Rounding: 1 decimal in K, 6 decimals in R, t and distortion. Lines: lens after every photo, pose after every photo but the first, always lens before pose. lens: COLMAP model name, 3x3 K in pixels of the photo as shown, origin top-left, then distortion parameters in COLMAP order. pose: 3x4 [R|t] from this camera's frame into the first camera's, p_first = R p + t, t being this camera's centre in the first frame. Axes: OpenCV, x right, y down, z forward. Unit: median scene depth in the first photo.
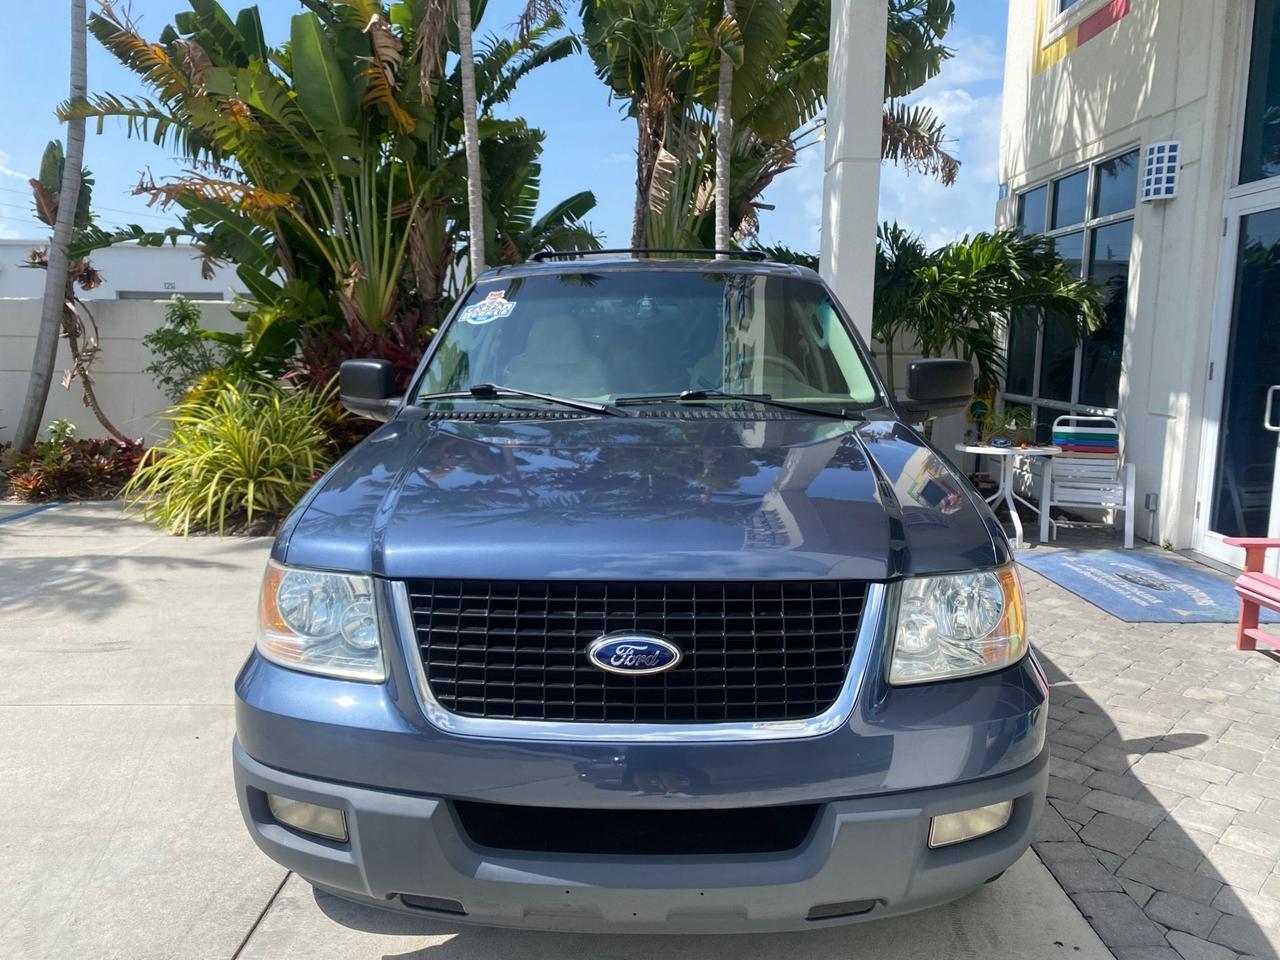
lens RADIAL K [[953.2, 0, 643.9], [0, 953.2, 484.5], [0, 0, 1]] dist [0.027275, -0.043078]
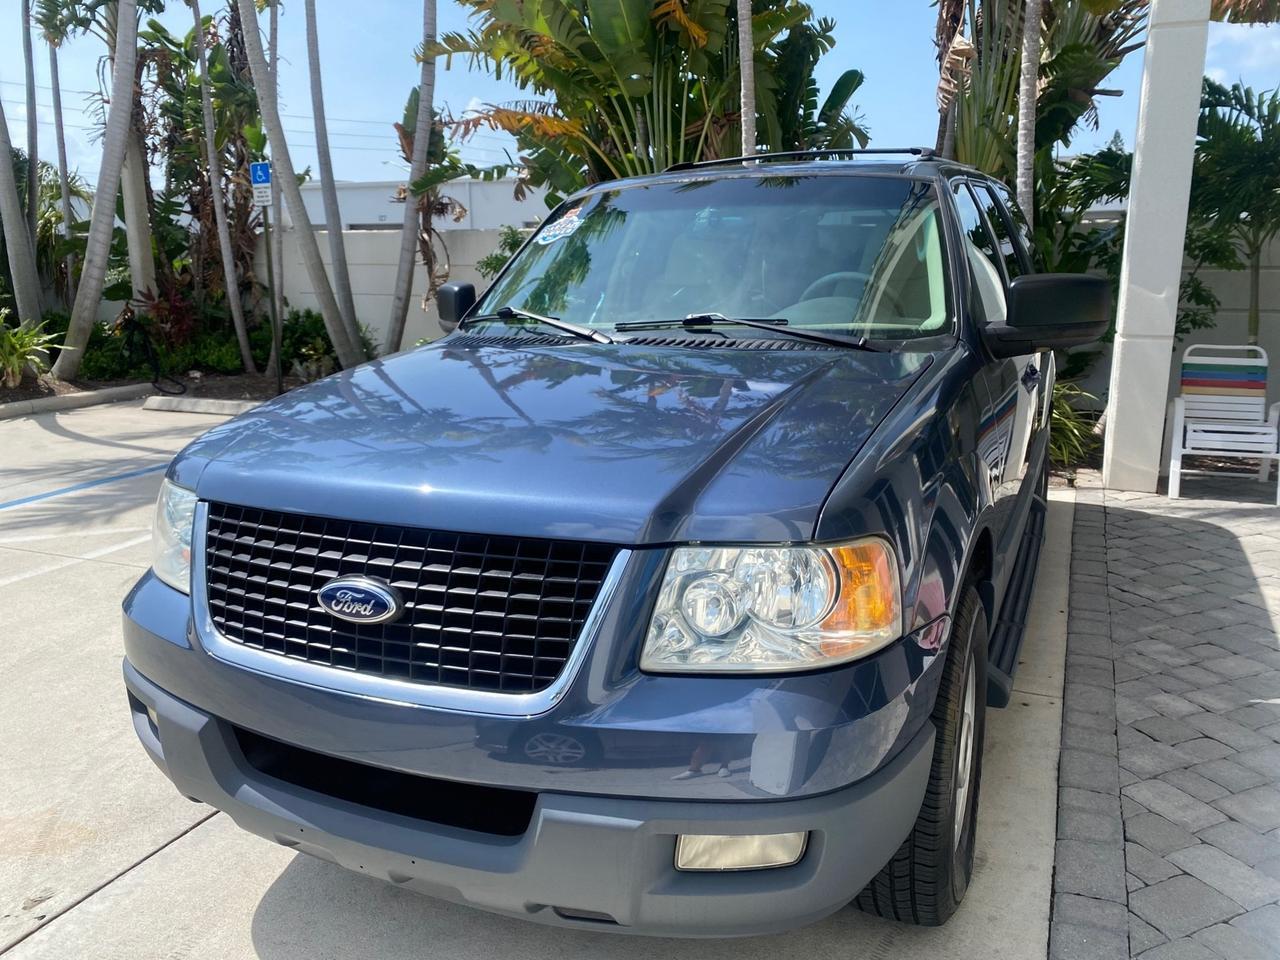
lens RADIAL K [[964.7, 0, 664.9], [0, 964.7, 478.5], [0, 0, 1]] dist [0.001885, -0.003302]
pose [[0.921779, 0.067197, -0.381847, 0.120465], [-0.039427, 0.996007, 0.080100, -0.005420], [0.385705, -0.058779, 0.920748, 0.049174]]
